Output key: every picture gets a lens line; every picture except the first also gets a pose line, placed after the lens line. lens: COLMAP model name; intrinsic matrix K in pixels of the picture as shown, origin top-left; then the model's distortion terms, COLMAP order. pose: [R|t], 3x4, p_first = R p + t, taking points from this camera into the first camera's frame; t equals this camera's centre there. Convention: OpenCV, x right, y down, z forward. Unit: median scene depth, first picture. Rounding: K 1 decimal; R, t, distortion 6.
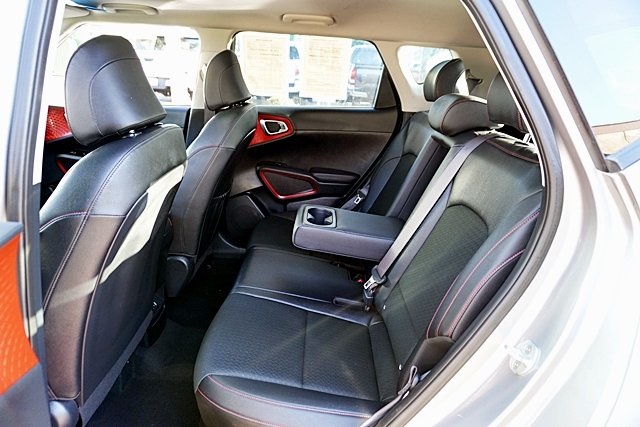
lens RADIAL K [[429.7, 0, 320.0], [0, 429.7, 213.5], [0, 0, 1]] dist [-0.053343, 0.039505]
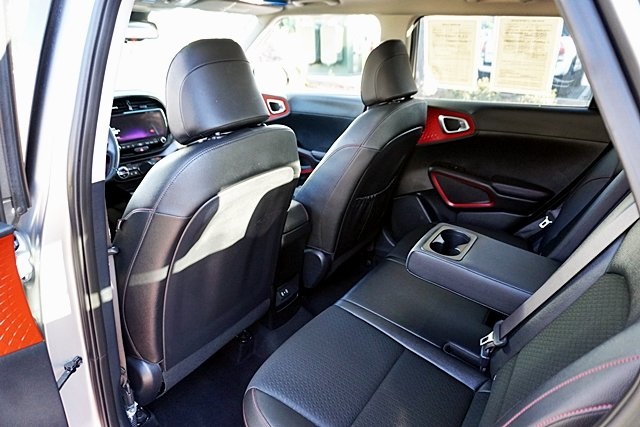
lens RADIAL K [[429.7, 0, 320.0], [0, 429.7, 213.5], [0, 0, 1]] dist [-0.053343, 0.039505]
pose [[0.842267, 0.165457, -0.513040, 0.173968], [-0.143816, 0.986206, 0.081948, -0.067657], [0.519522, 0.004761, 0.854444, 0.140020]]
